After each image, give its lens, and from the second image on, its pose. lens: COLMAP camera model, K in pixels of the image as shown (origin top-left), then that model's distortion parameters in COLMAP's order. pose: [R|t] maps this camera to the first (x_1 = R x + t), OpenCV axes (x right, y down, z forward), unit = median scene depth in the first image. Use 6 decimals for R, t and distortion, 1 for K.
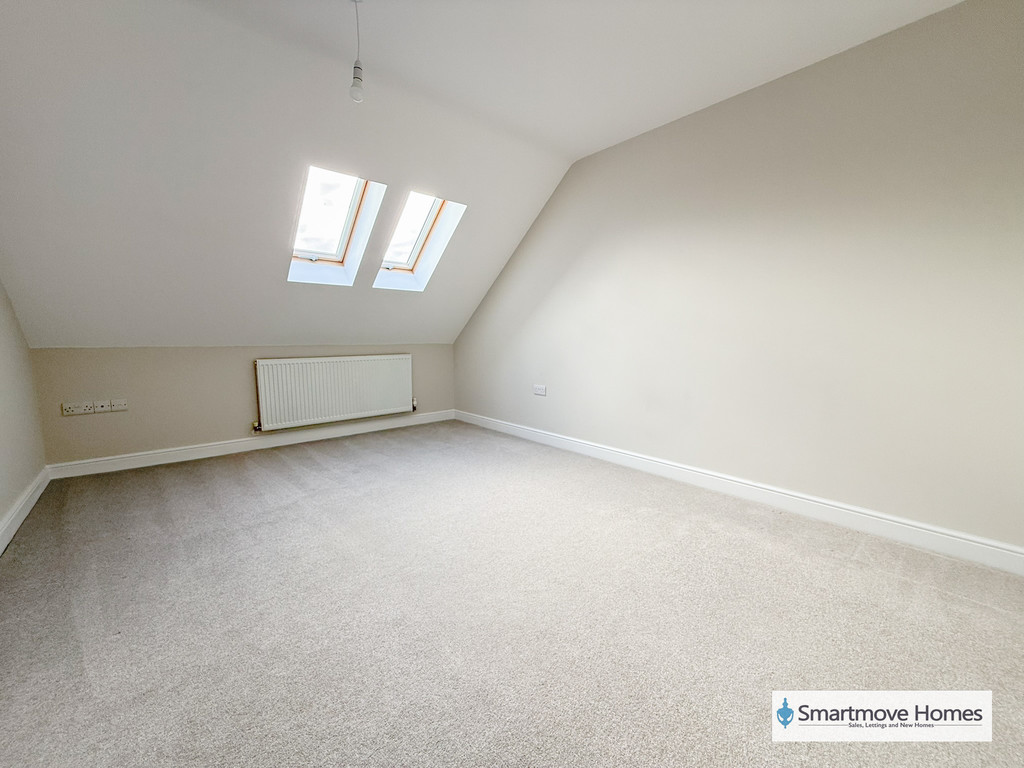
lens RADIAL K [[407.3, 0, 510.8], [0, 407.3, 384.3], [0, 0, 1]] dist [-0.004603, -0.000090]
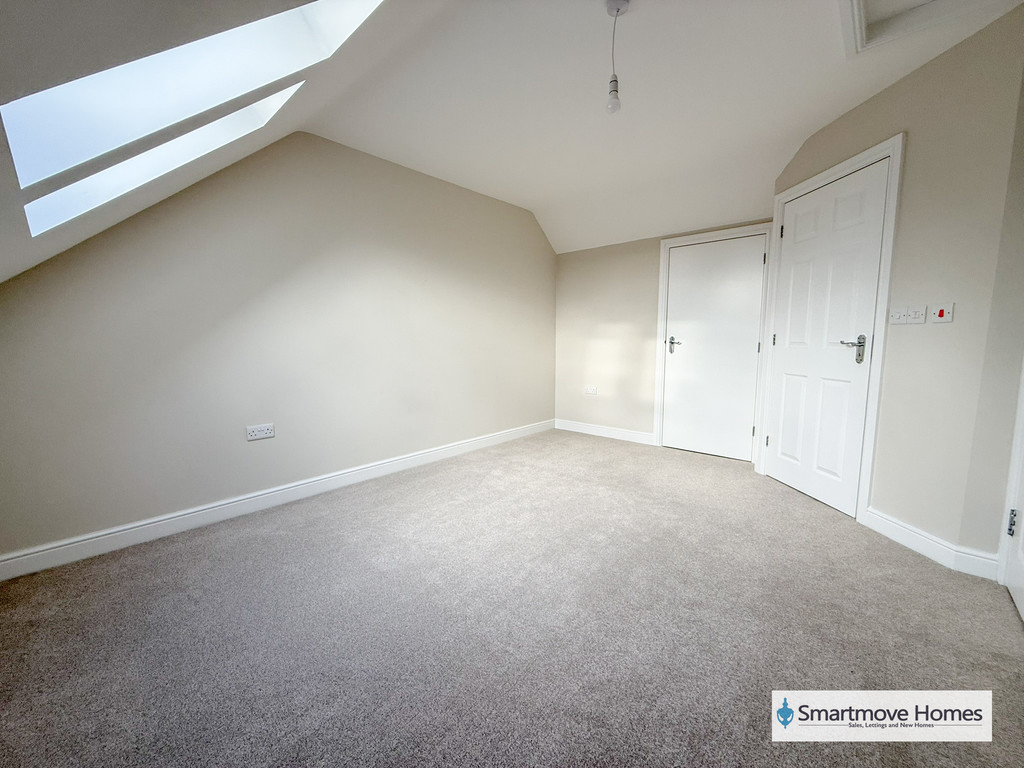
lens RADIAL K [[407.3, 0, 511.3], [0, 407.3, 384.4], [0, 0, 1]] dist [-0.004603, -0.000090]
pose [[-0.113380, -0.109306, 0.987521, -0.635690], [0.127325, 0.984136, 0.123550, -0.093865], [-0.985359, 0.139744, -0.097664, 0.655743]]
